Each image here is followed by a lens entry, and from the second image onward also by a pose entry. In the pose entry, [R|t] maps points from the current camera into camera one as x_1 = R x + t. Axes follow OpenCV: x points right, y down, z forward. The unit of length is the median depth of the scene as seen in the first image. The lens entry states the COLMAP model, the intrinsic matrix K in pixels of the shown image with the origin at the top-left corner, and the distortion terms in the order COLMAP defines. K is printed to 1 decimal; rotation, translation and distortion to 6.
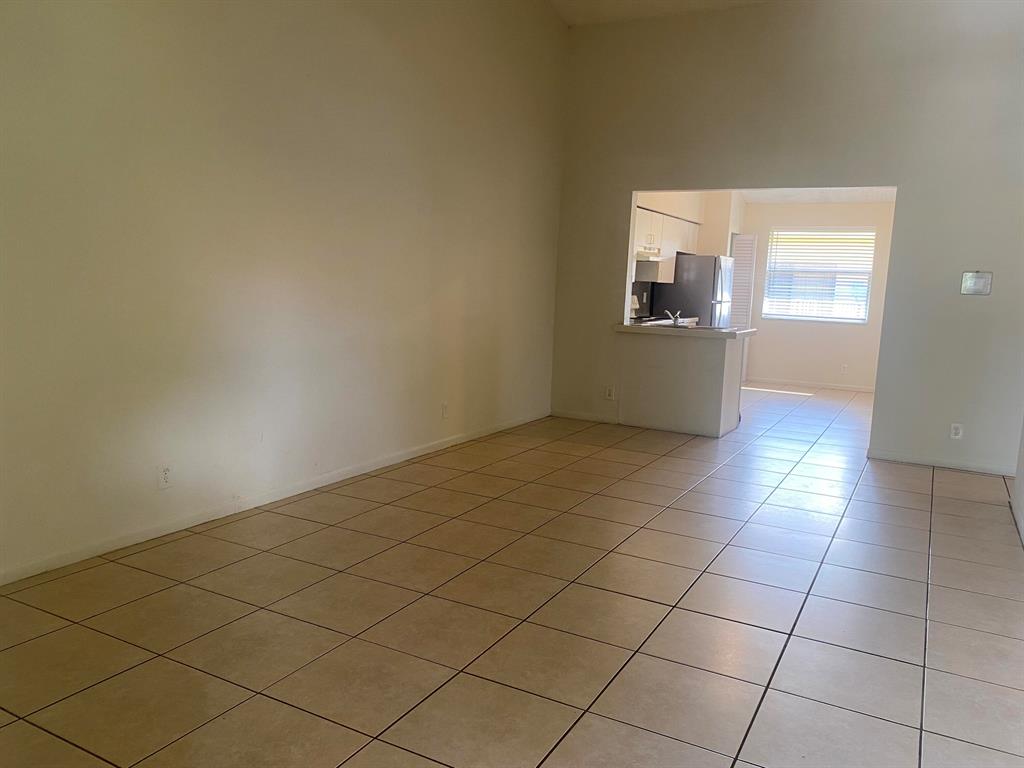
lens RADIAL K [[777.6, 0, 512.0], [0, 777.6, 384.0], [0, 0, 1]] dist [0.002041, -0.001926]
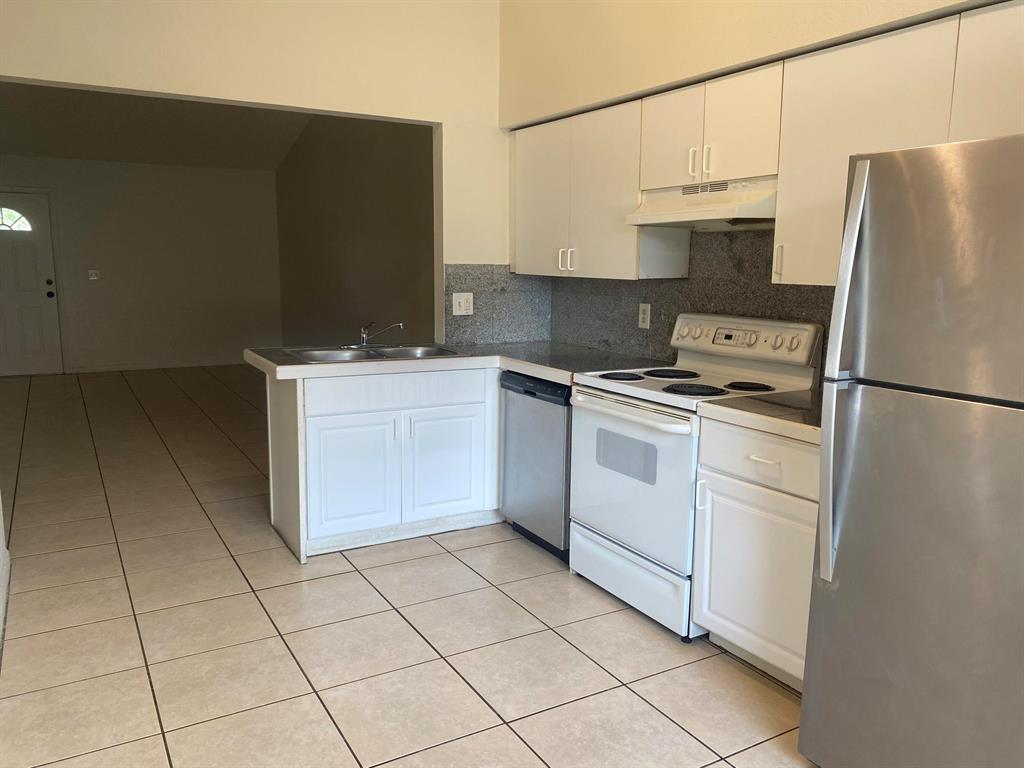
lens RADIAL K [[777.6, 0, 512.0], [0, 777.6, 384.0], [0, 0, 1]] dist [0.002041, -0.001926]
pose [[-0.514027, 0.094362, -0.852568, 0.481086], [-0.143985, 0.970336, 0.194207, -0.128744], [0.845603, 0.222585, -0.485192, 1.008252]]
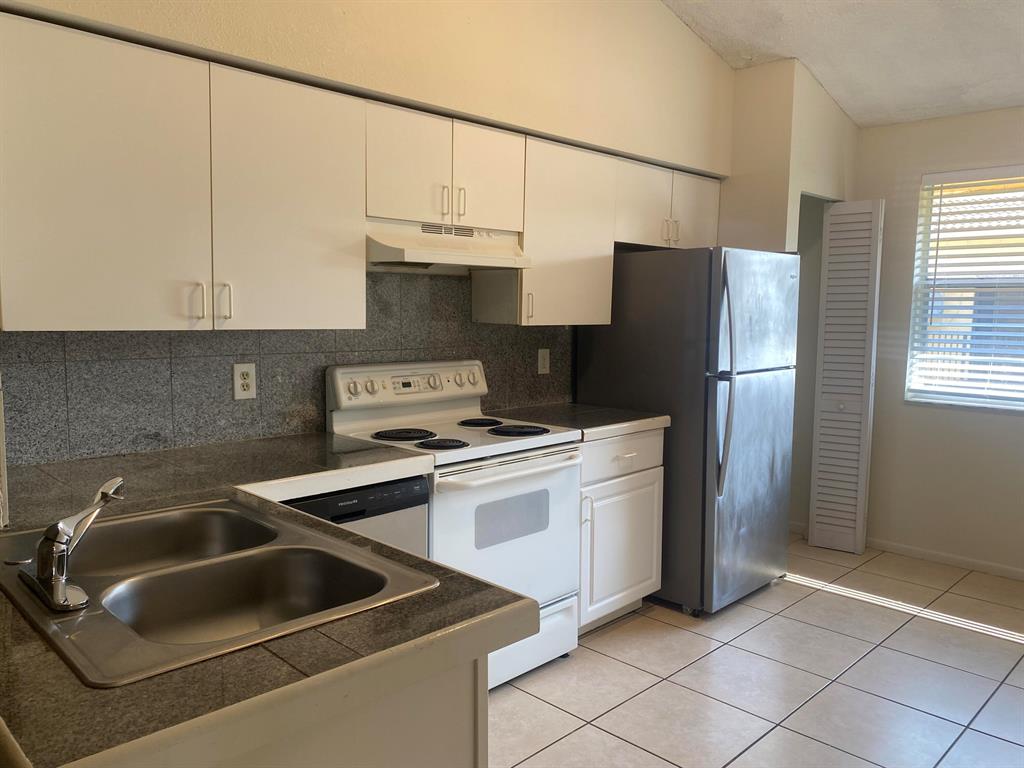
lens RADIAL K [[766.0, 0, 512.0], [0, 766.0, 384.0], [0, 0, 1]] dist [0.060655, -0.004135]
pose [[0.962020, 0.002382, -0.272968, 0.264391], [-0.014819, 0.998943, -0.043510, -0.082362], [0.272576, 0.045902, 0.961039, 0.616873]]
